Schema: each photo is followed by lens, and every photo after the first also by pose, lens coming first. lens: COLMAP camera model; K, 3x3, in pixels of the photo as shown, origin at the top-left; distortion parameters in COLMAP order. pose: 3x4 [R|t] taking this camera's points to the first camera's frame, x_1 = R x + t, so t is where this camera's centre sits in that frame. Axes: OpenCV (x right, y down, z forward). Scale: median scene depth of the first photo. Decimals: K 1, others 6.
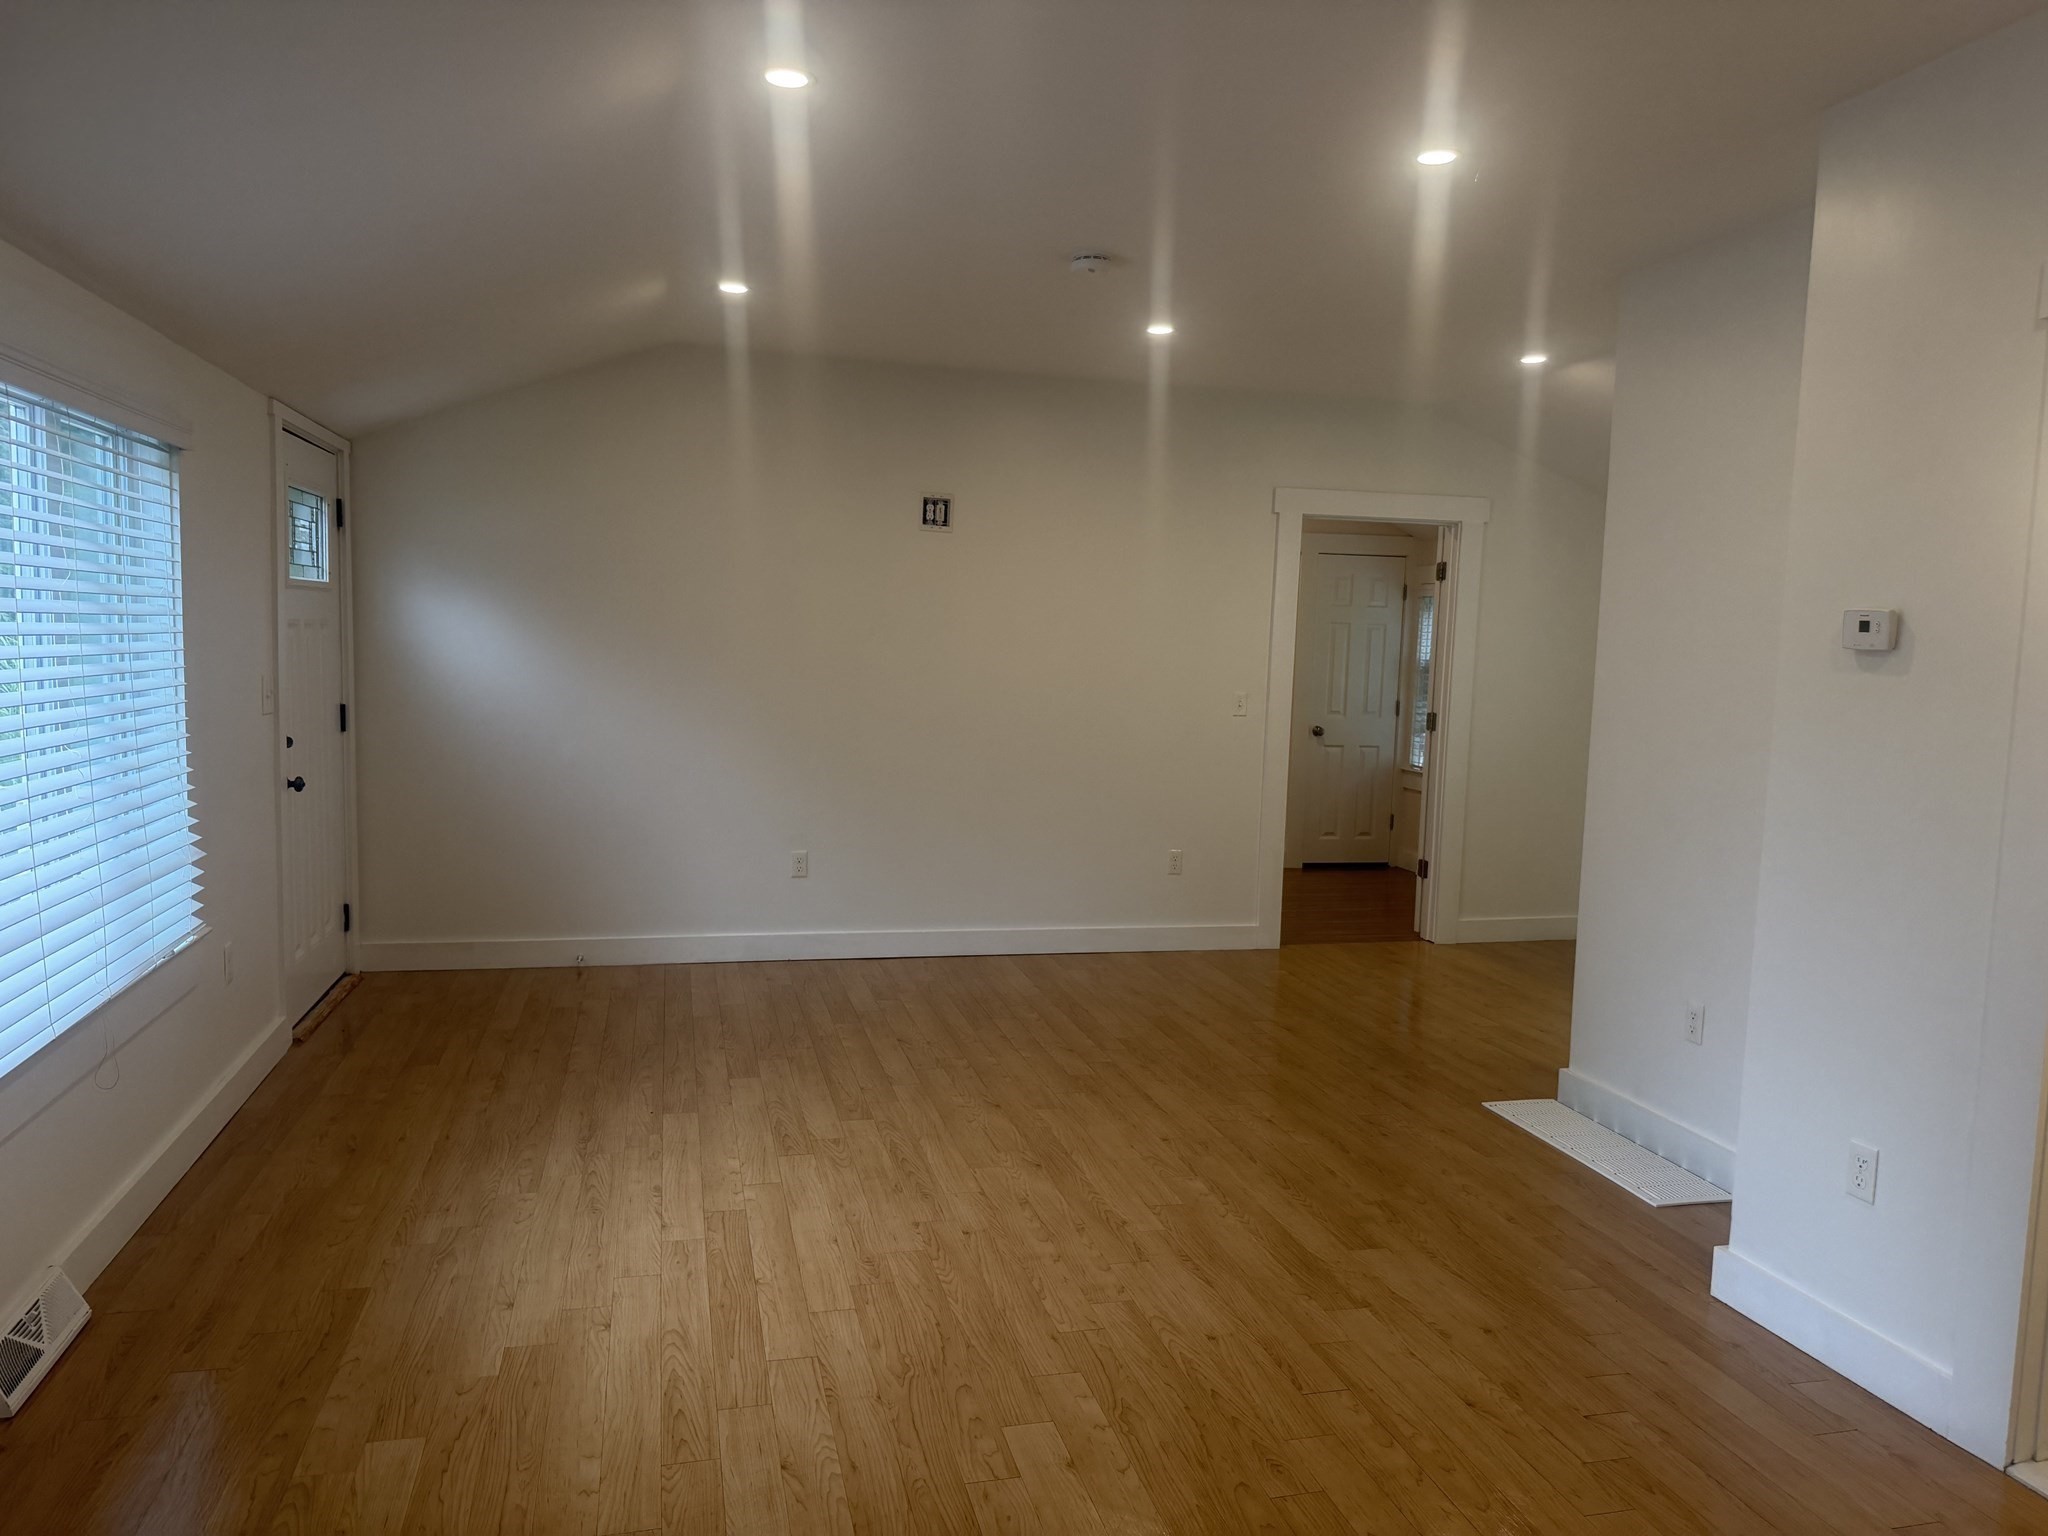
lens RADIAL K [[1425.3, 0, 1061.7], [0, 1425.3, 763.4], [0, 0, 1]] dist [0.044812, -0.048495]
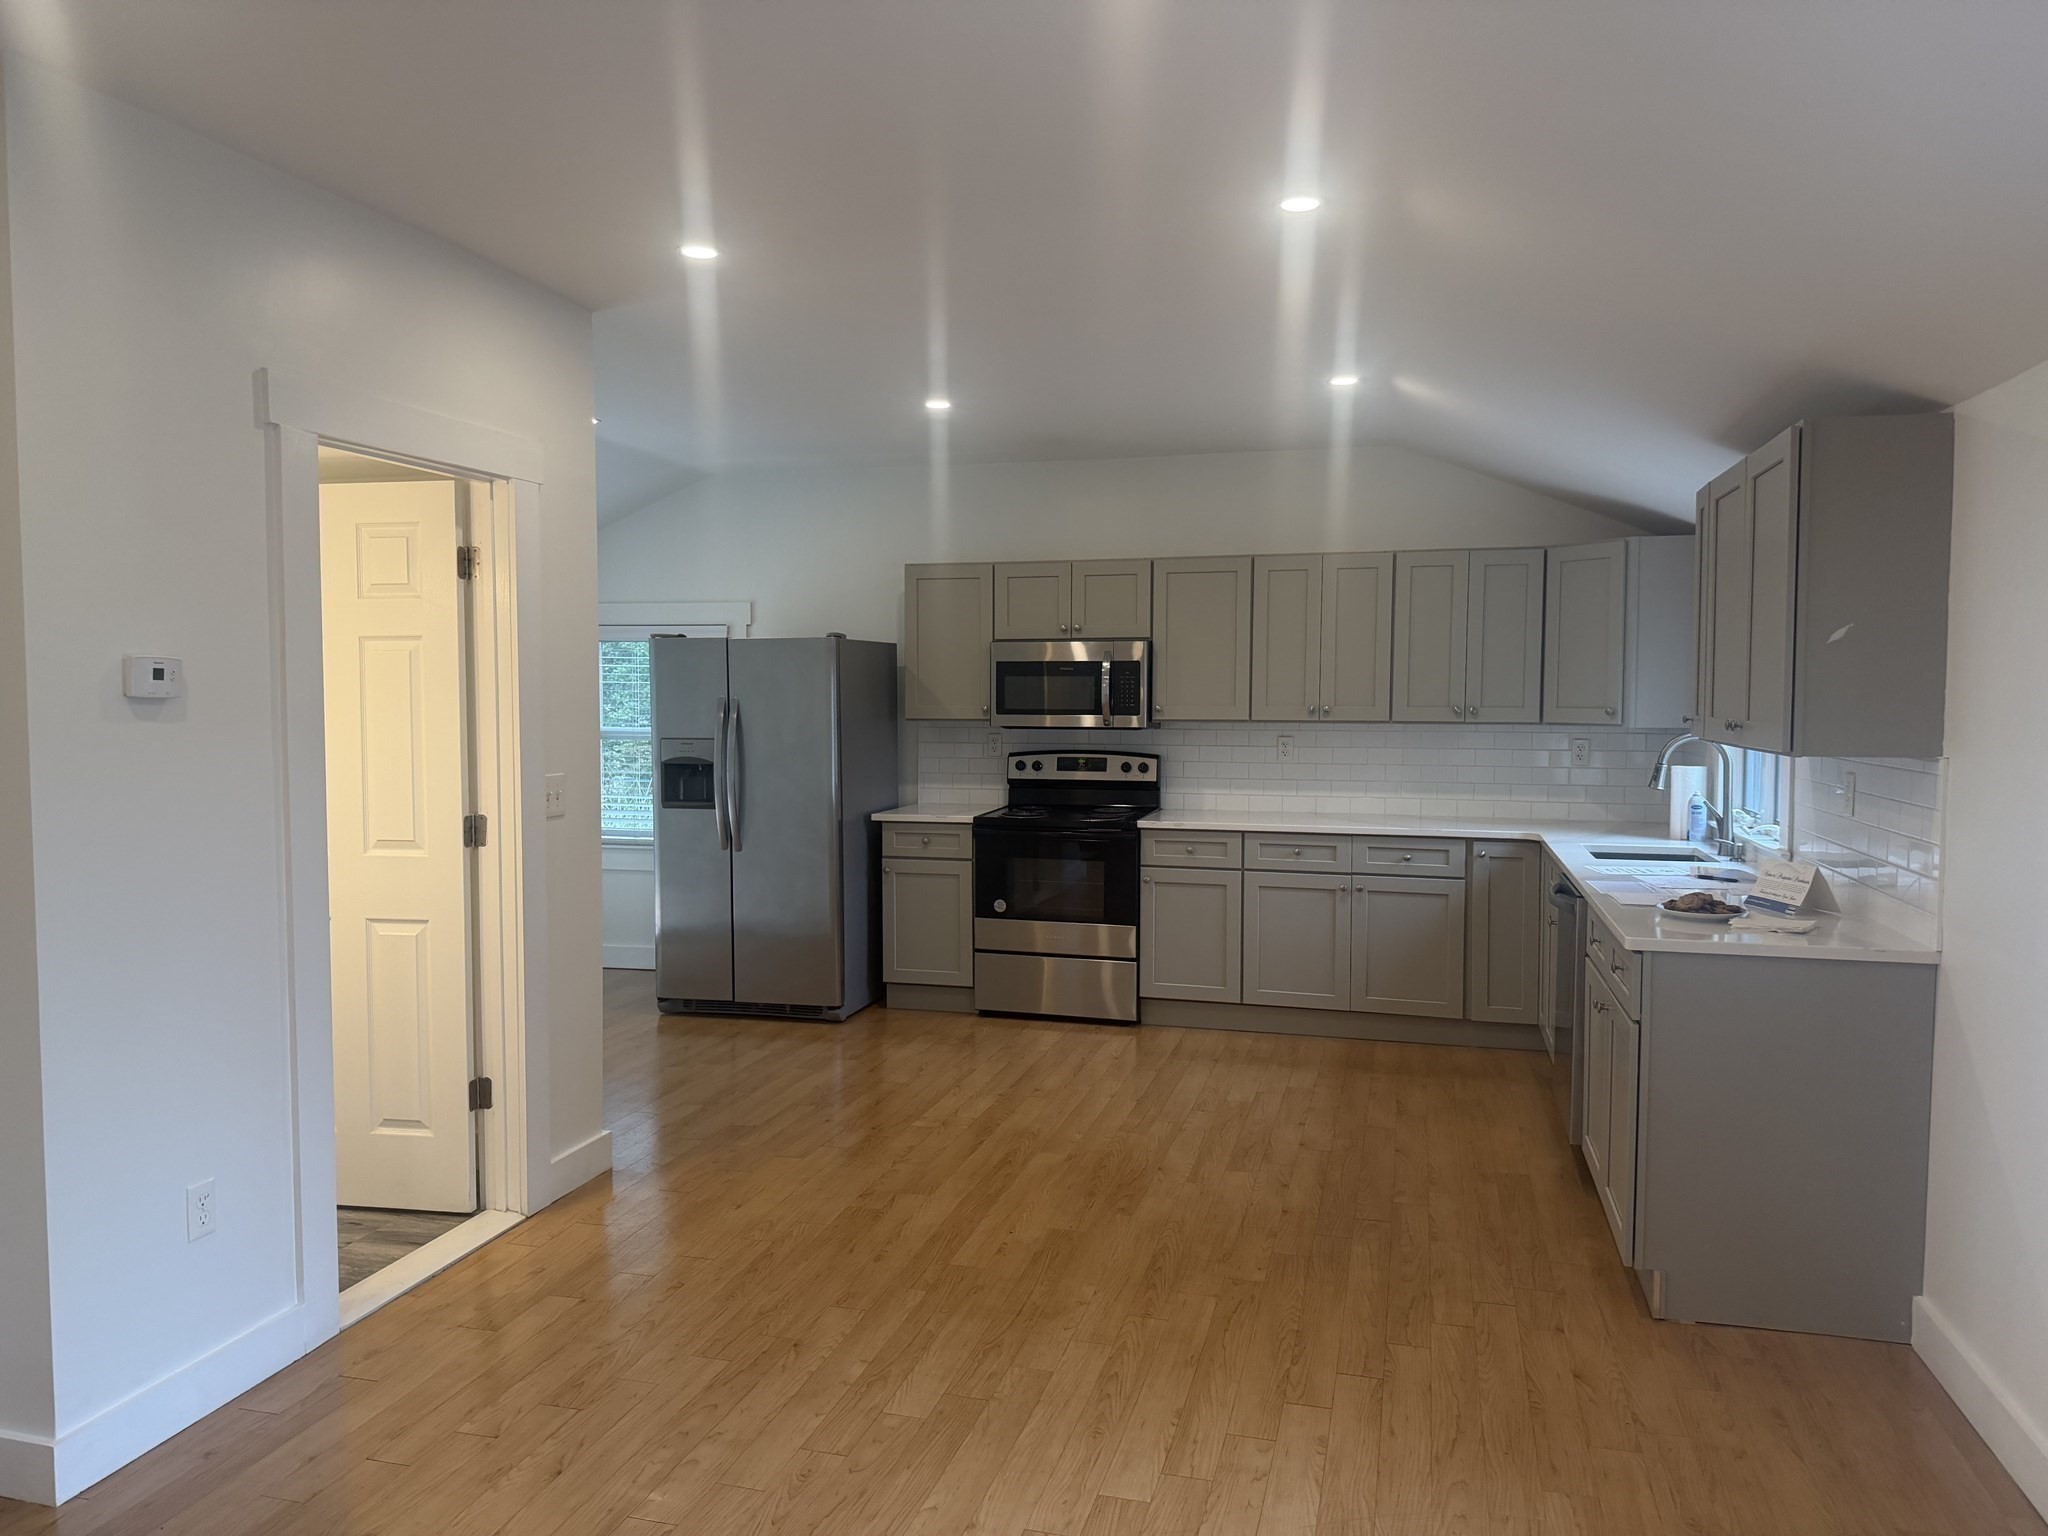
lens RADIAL K [[1426.2, 0, 1024.0], [0, 1426.2, 768.0], [0, 0, 1]] dist [0.120356, -0.183325]
pose [[-0.857300, -0.065605, 0.510619, -0.381236], [0.011467, 0.989168, 0.146342, -0.144401], [-0.514689, 0.131314, -0.847262, 1.311814]]
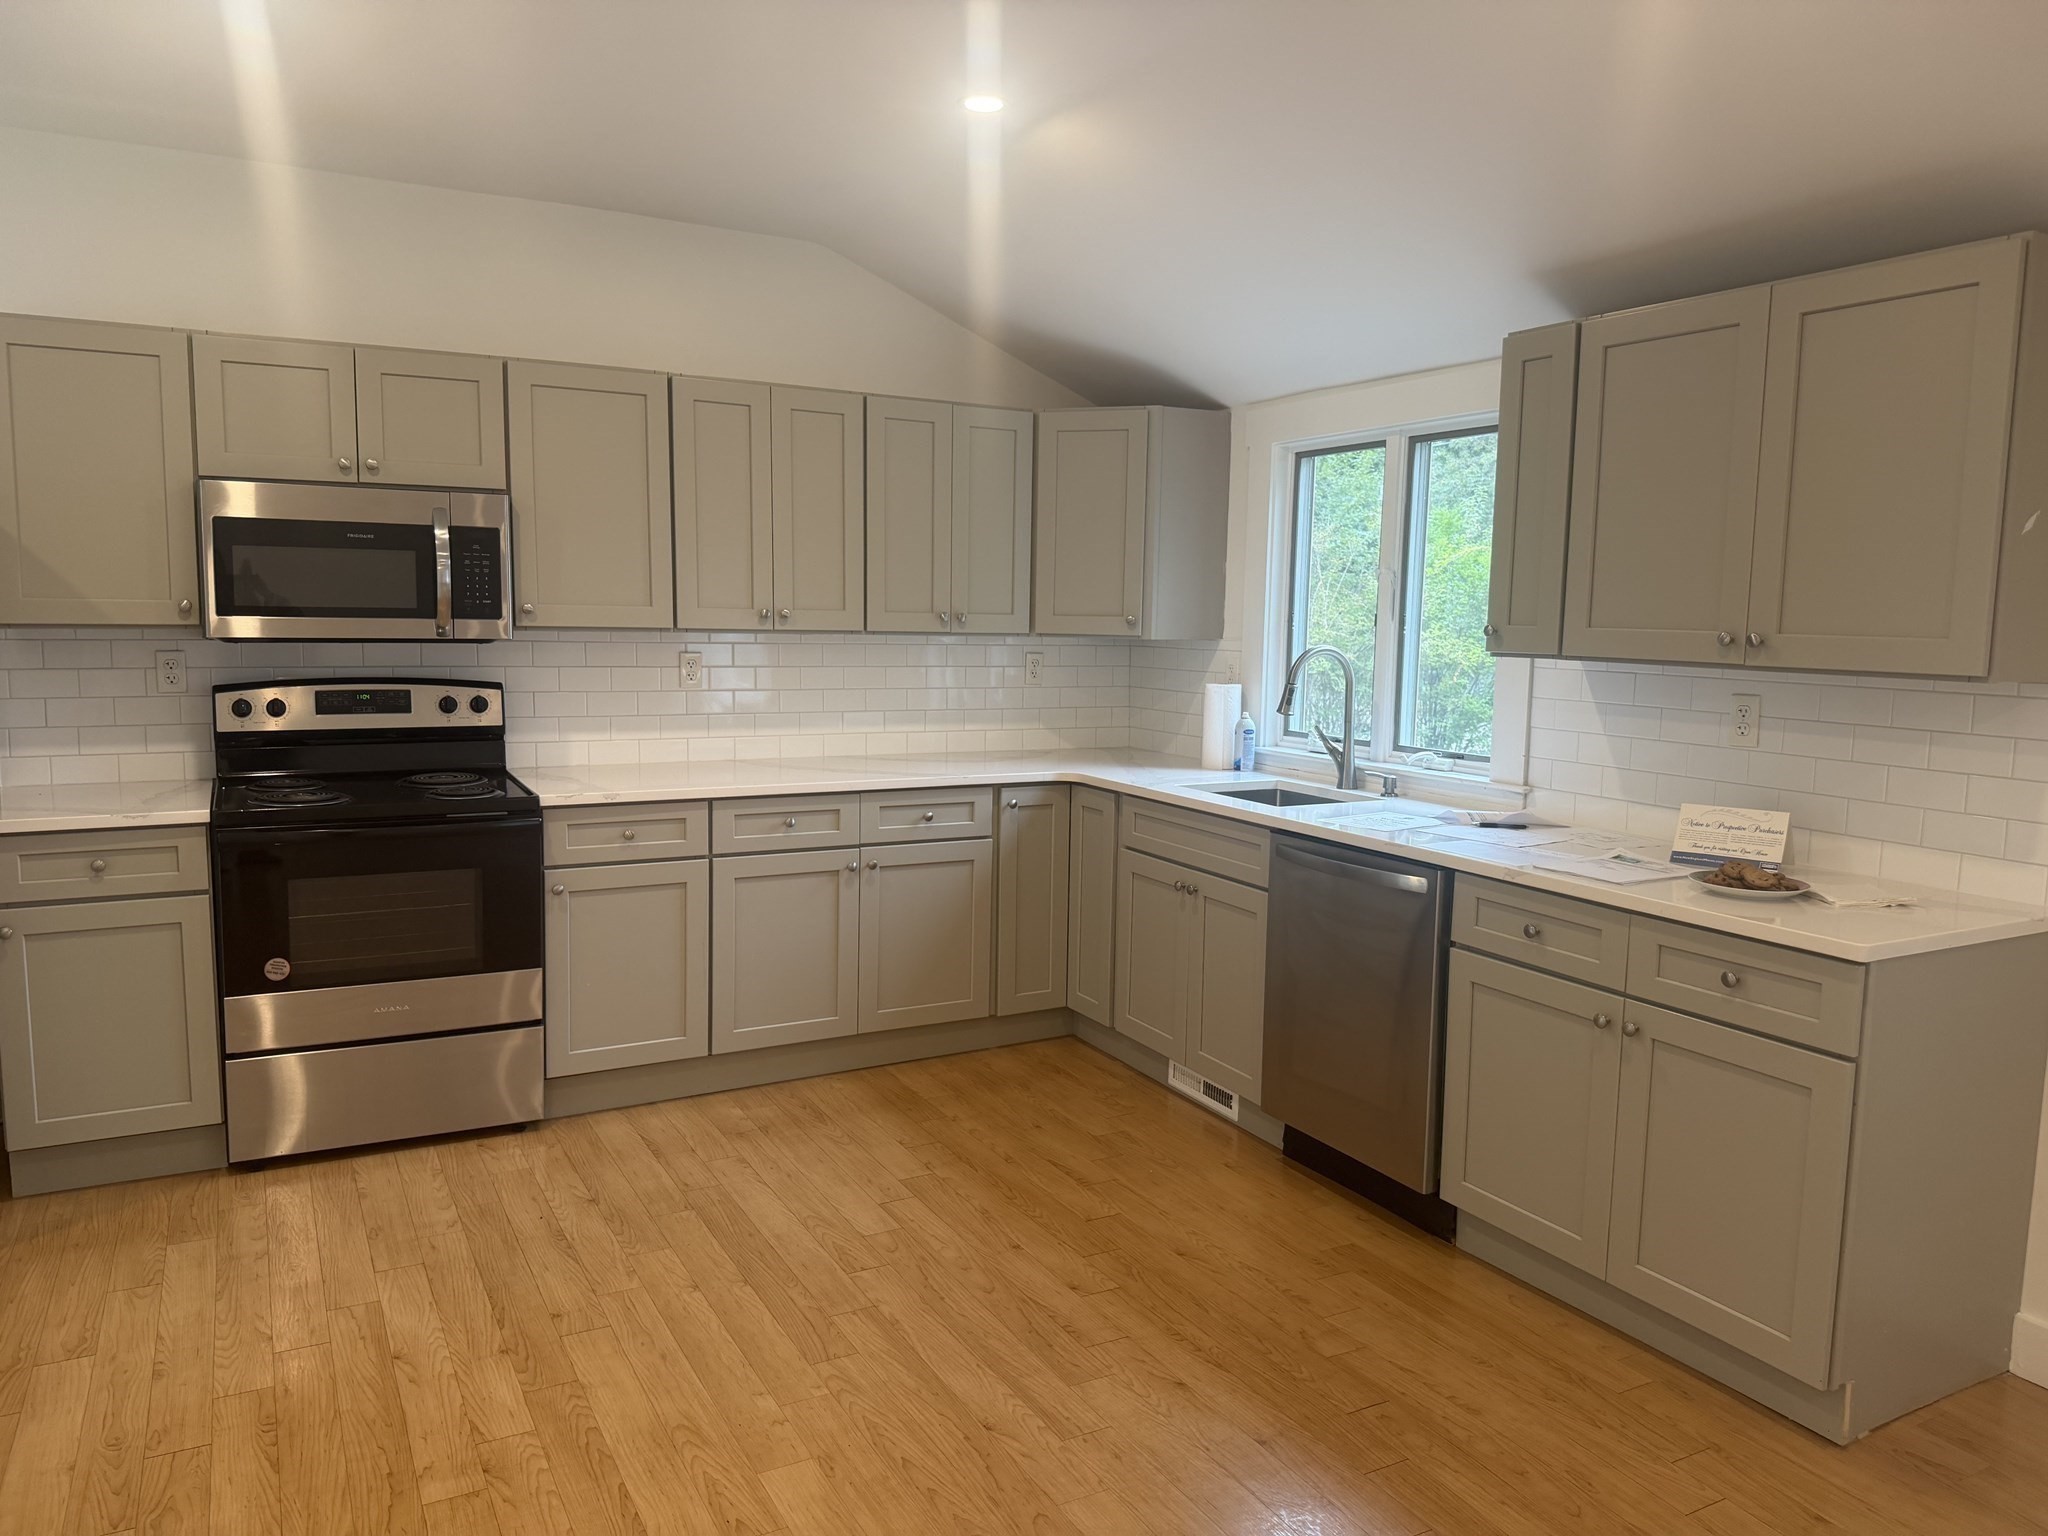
lens RADIAL K [[1426.2, 0, 1024.0], [0, 1426.2, 768.0], [0, 0, 1]] dist [0.120356, -0.183325]
pose [[-0.974461, -0.027511, -0.222865, 0.317474], [-0.070970, 0.979329, 0.189417, -0.066449], [0.213047, 0.200396, -0.956270, 0.836389]]
